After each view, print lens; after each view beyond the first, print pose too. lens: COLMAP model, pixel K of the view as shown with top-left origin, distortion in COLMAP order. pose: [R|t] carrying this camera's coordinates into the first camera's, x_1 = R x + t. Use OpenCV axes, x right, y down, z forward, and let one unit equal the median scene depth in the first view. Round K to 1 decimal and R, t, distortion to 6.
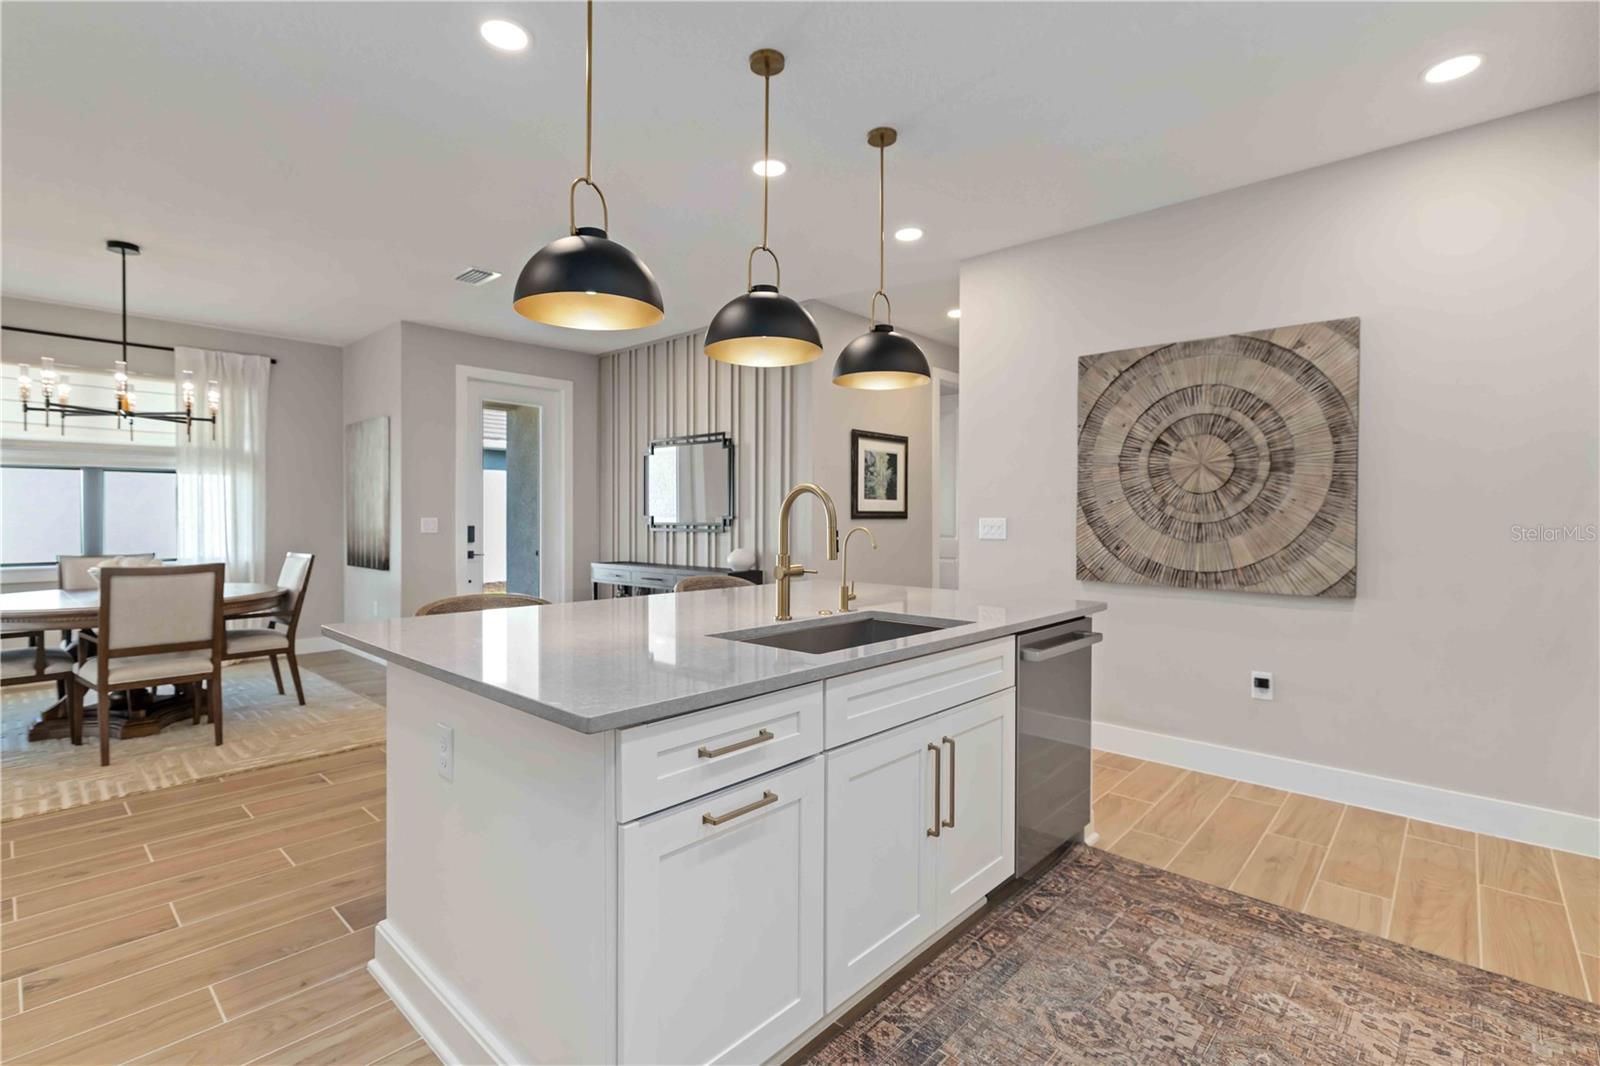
lens RADIAL K [[741.1, 0, 795.1], [0, 741.1, 522.4], [0, 0, 1]] dist [-0.000419, 0.002456]
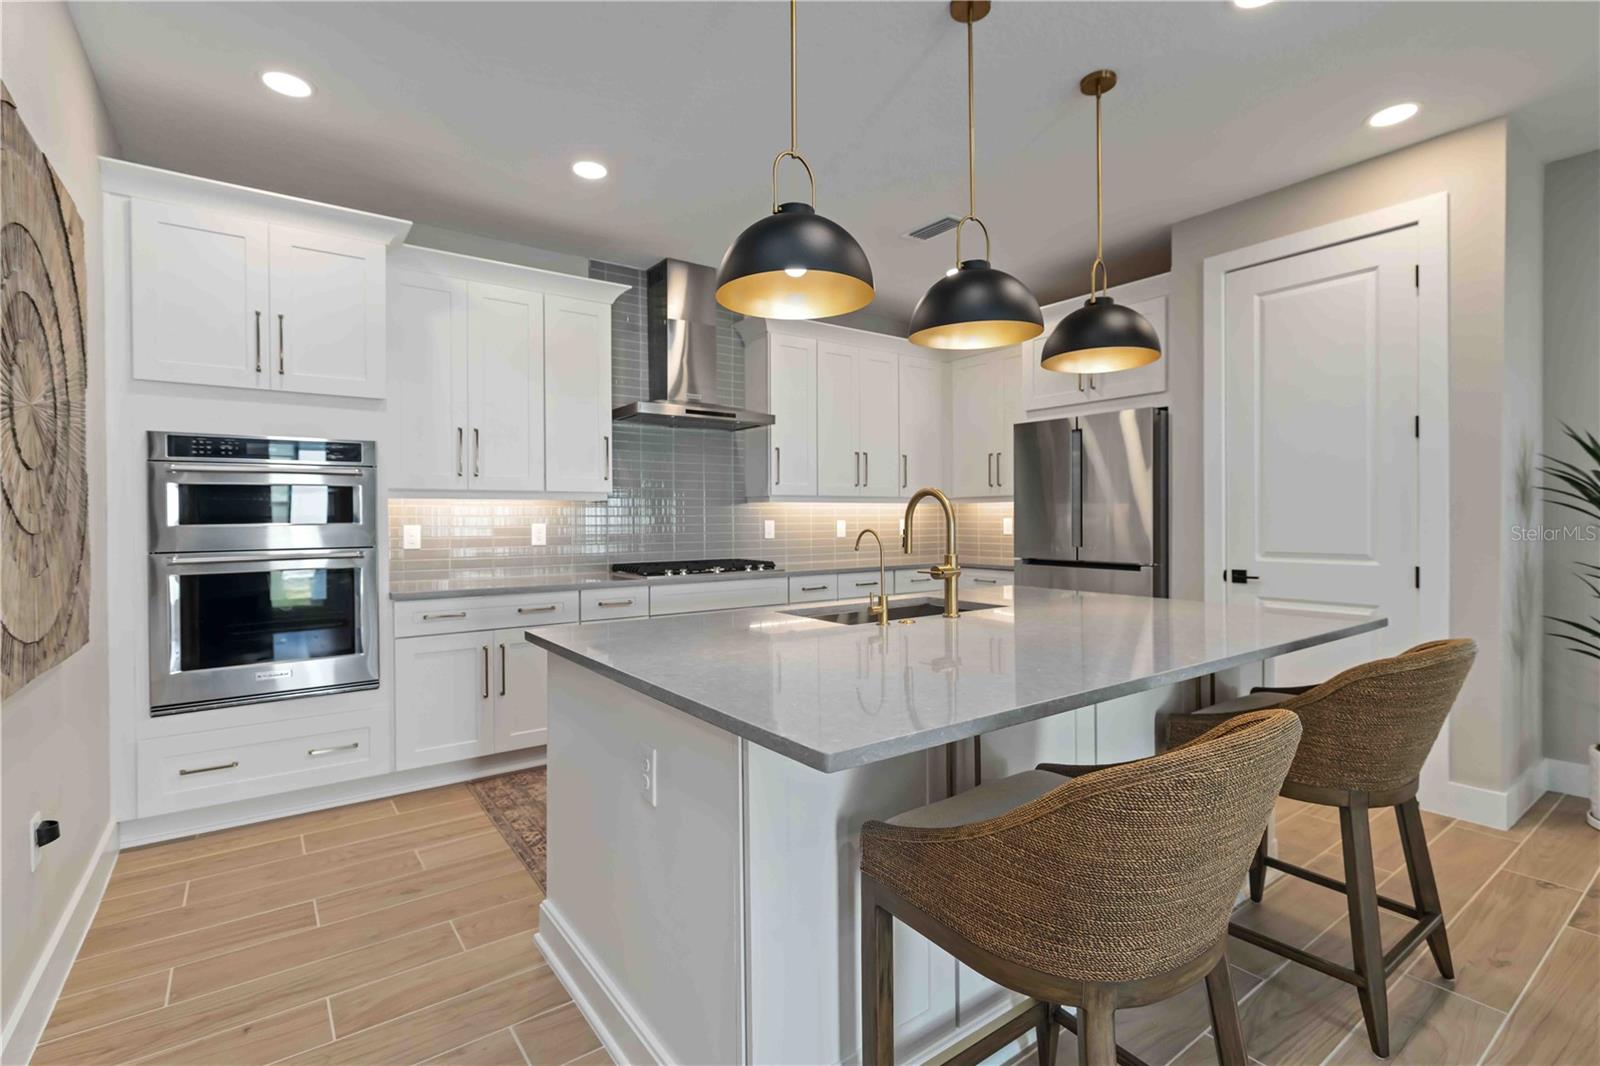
lens RADIAL K [[741.1, 0, 791.3], [0, 741.1, 525.5], [0, 0, 1]] dist [-0.000419, 0.002456]
pose [[-0.979249, 0.000141, 0.202661, -0.004096], [0.004089, 0.999810, 0.019063, -0.011688], [-0.202620, 0.019496, -0.979063, 1.389661]]
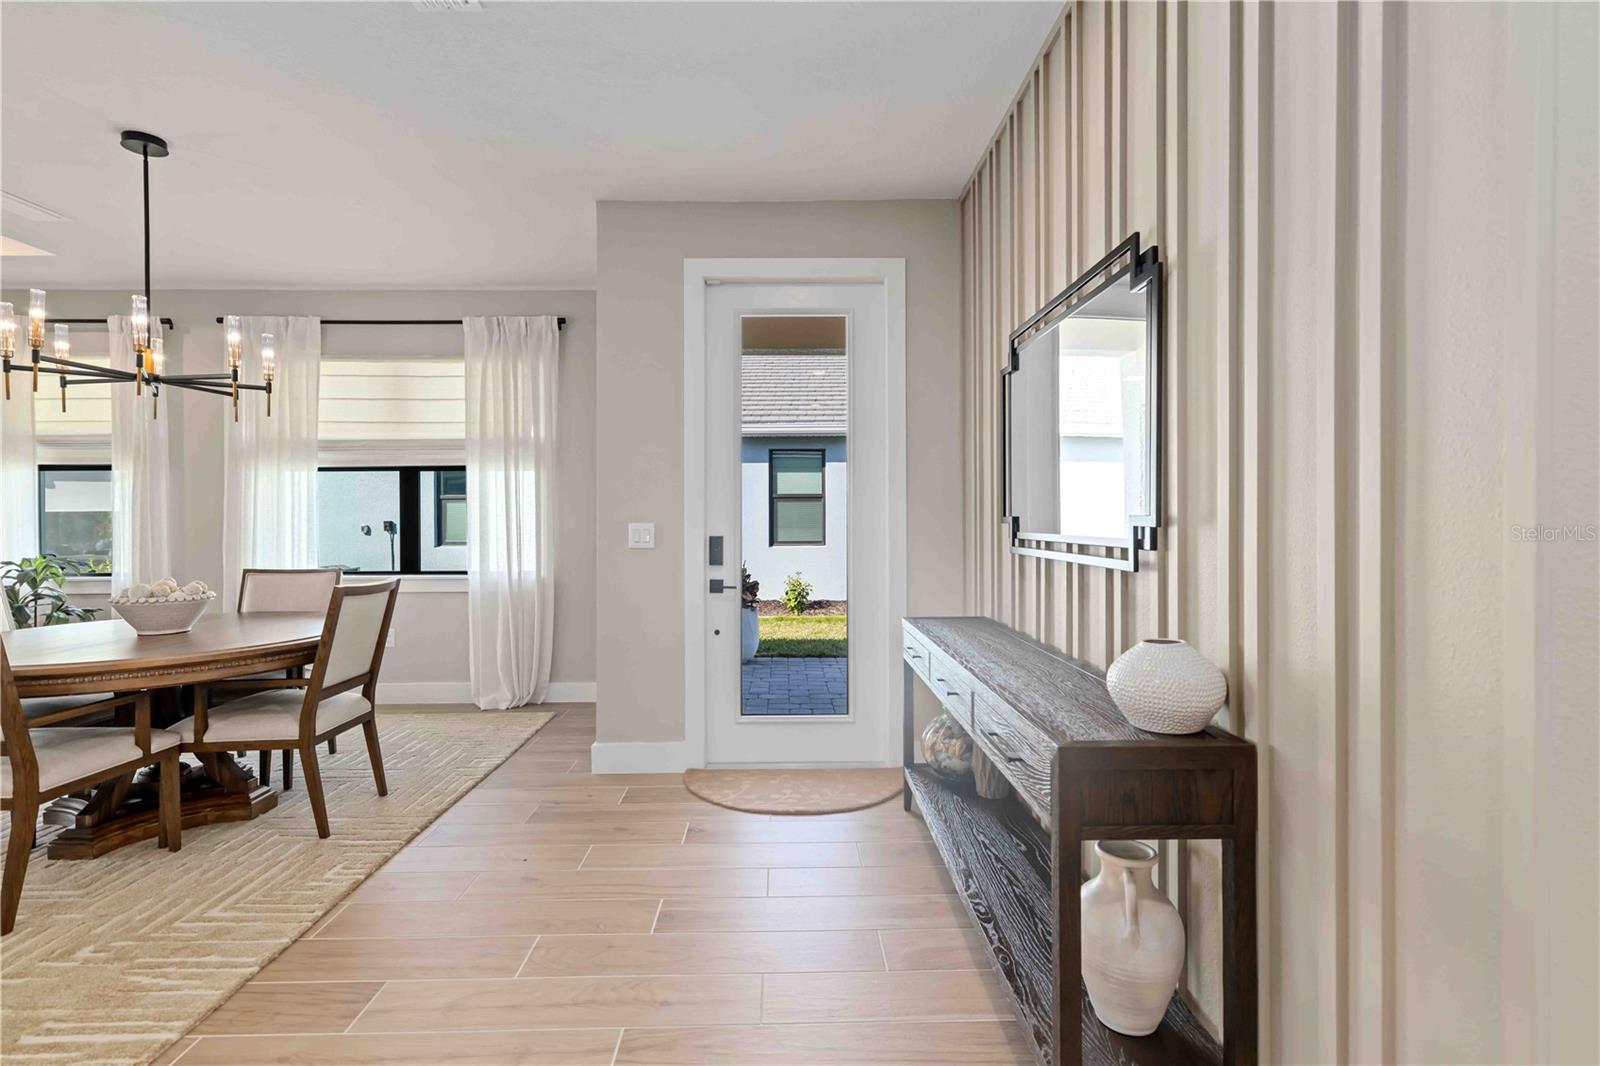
lens RADIAL K [[741.1, 0, 794.1], [0, 741.1, 523.9], [0, 0, 1]] dist [-0.000419, 0.002456]
pose [[0.687782, 0.000034, -0.725917, 0.043807], [0.001014, 0.999999, 0.001007, -0.010374], [0.725916, -0.001428, 0.687782, 1.186037]]
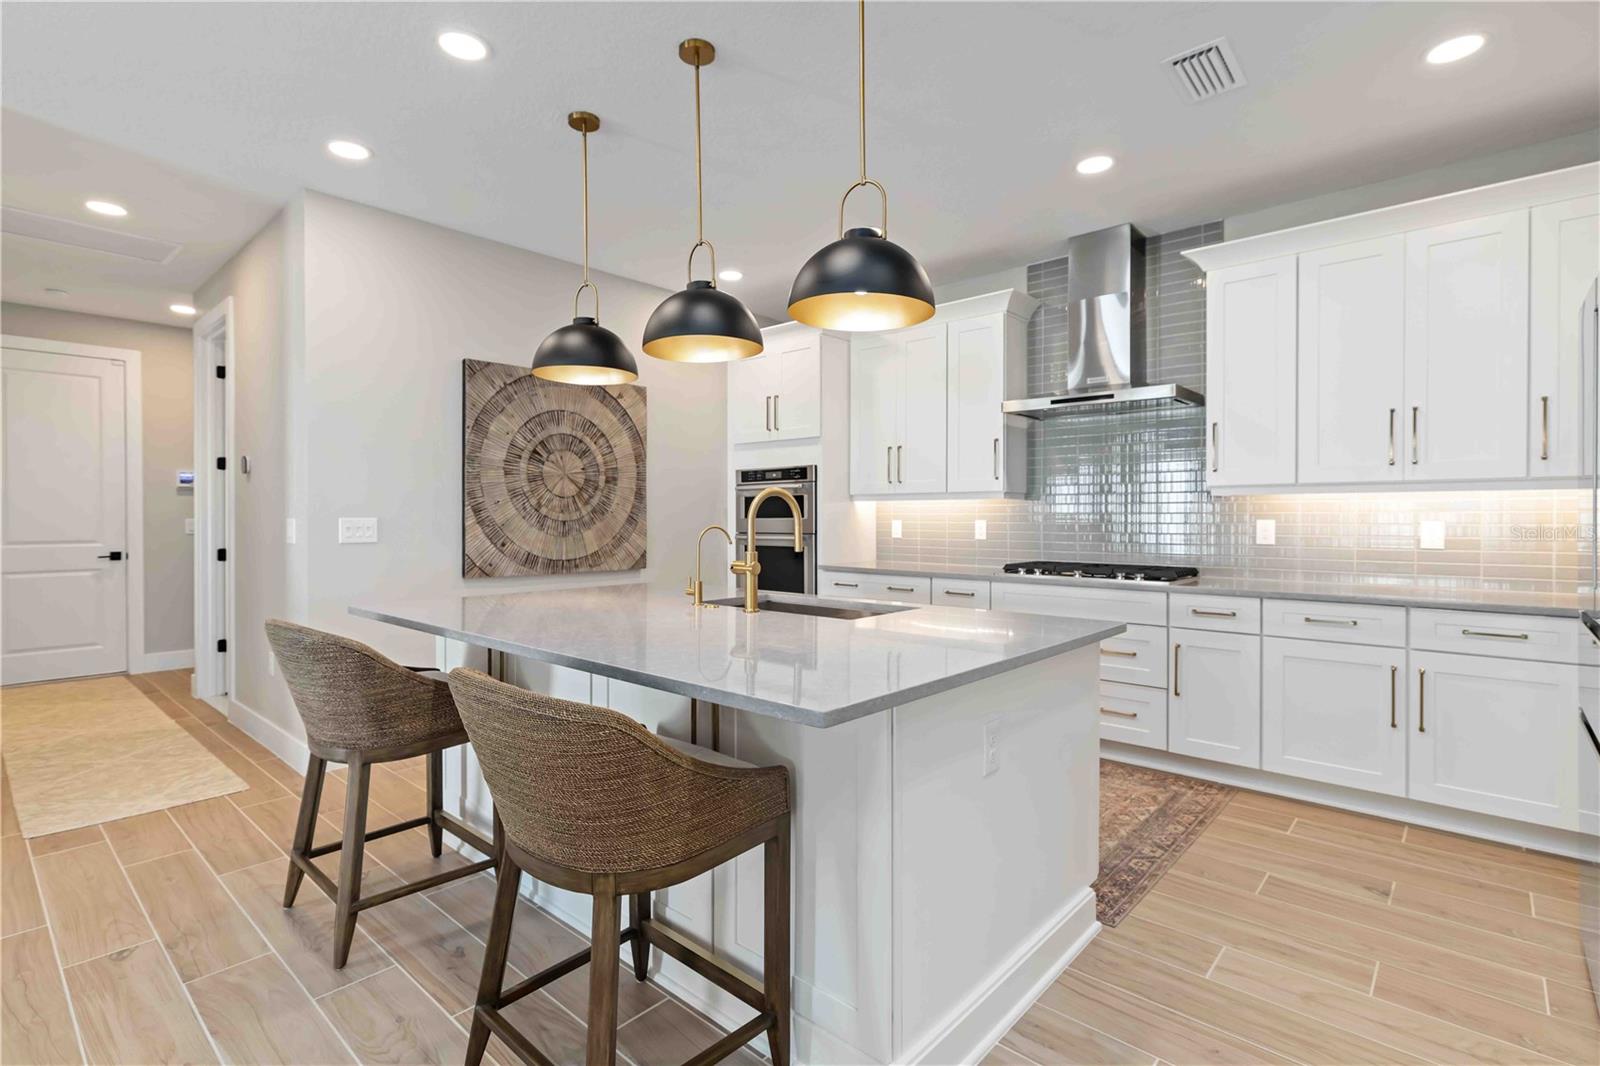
lens RADIAL K [[741.1, 0, 795.0], [0, 741.1, 526.2], [0, 0, 1]] dist [-0.000419, 0.002456]
pose [[-0.010154, -0.016093, 0.999819, -0.731246], [0.008330, 0.999834, 0.016178, -0.007348], [-0.999914, 0.008493, -0.010018, 0.638978]]
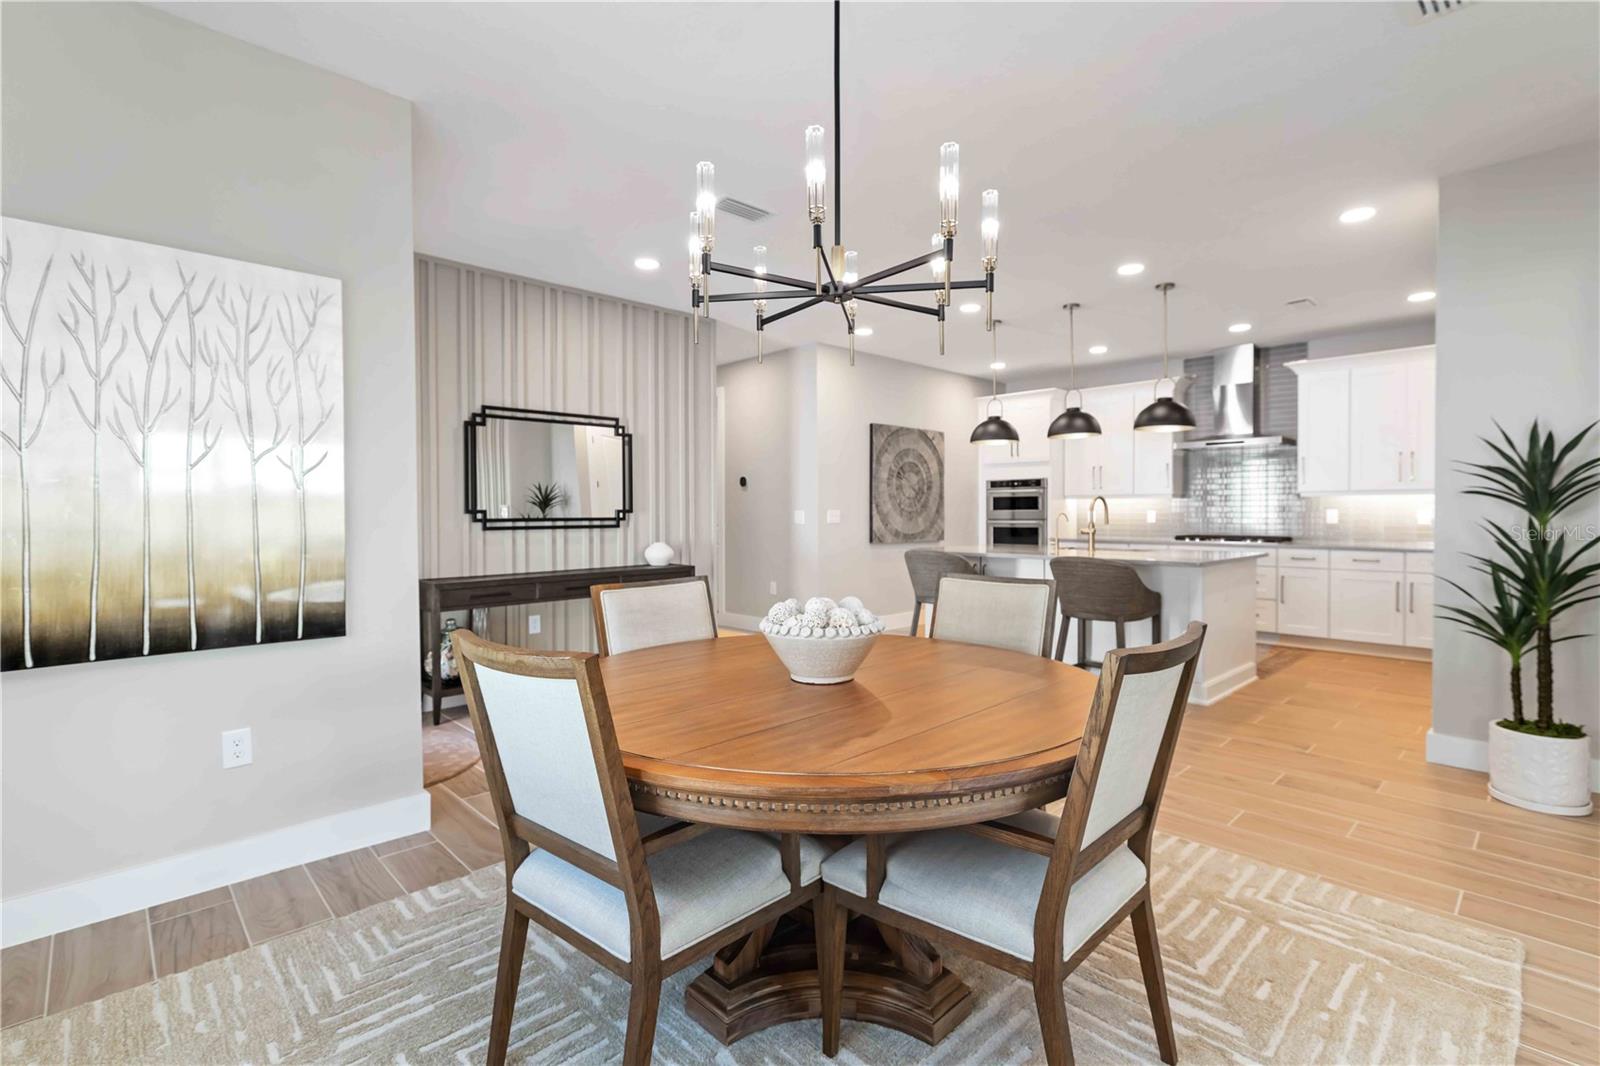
lens RADIAL K [[741.1, 0, 793.4], [0, 741.1, 521.5], [0, 0, 1]] dist [-0.000419, 0.002456]
pose [[0.063194, -0.017200, 0.997853, -1.702040], [0.011659, 0.999796, 0.016495, -0.011216], [-0.997933, 0.010591, 0.063382, 1.237739]]
